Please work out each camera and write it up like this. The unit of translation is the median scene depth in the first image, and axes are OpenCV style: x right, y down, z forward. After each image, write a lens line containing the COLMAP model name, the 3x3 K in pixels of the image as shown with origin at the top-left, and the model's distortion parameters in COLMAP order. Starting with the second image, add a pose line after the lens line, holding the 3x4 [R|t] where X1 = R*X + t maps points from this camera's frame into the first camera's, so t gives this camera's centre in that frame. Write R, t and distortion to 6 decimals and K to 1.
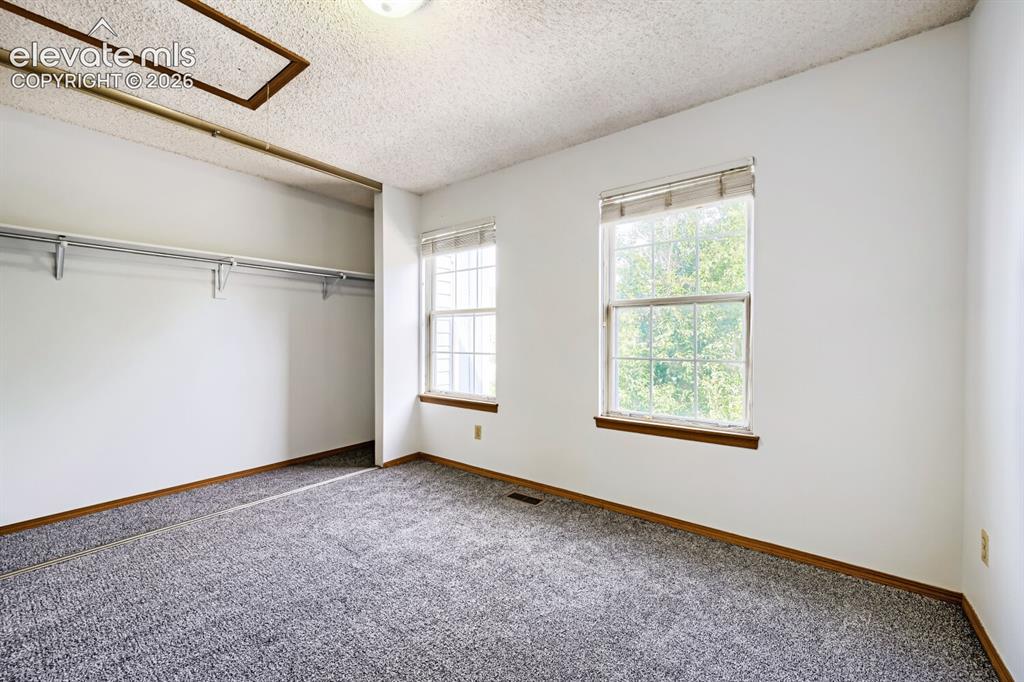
lens RADIAL K [[395.9, 0, 512.0], [0, 395.9, 341.0], [0, 0, 1]] dist [0.001150, 0.000364]
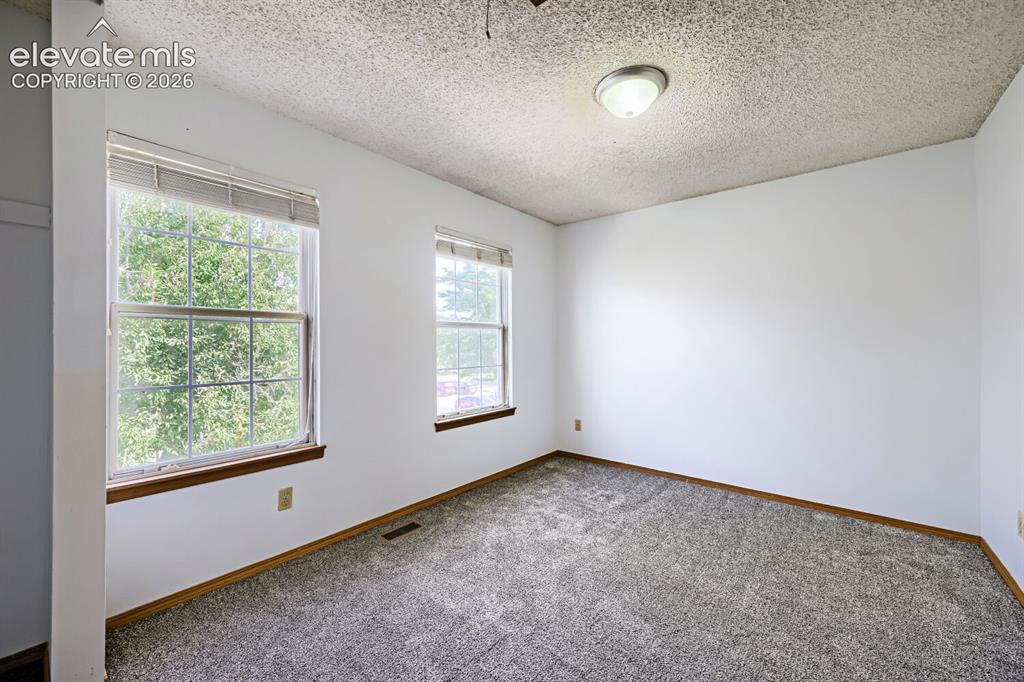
lens RADIAL K [[408.1, 0, 551.3], [0, 408.1, 344.2], [0, 0, 1]] dist [0.000749, 0.000112]
pose [[-0.020429, 0.014378, 0.999688, -0.949883], [0.026600, 0.999550, -0.013832, -0.006150], [-0.999437, 0.026309, -0.020802, 0.695272]]
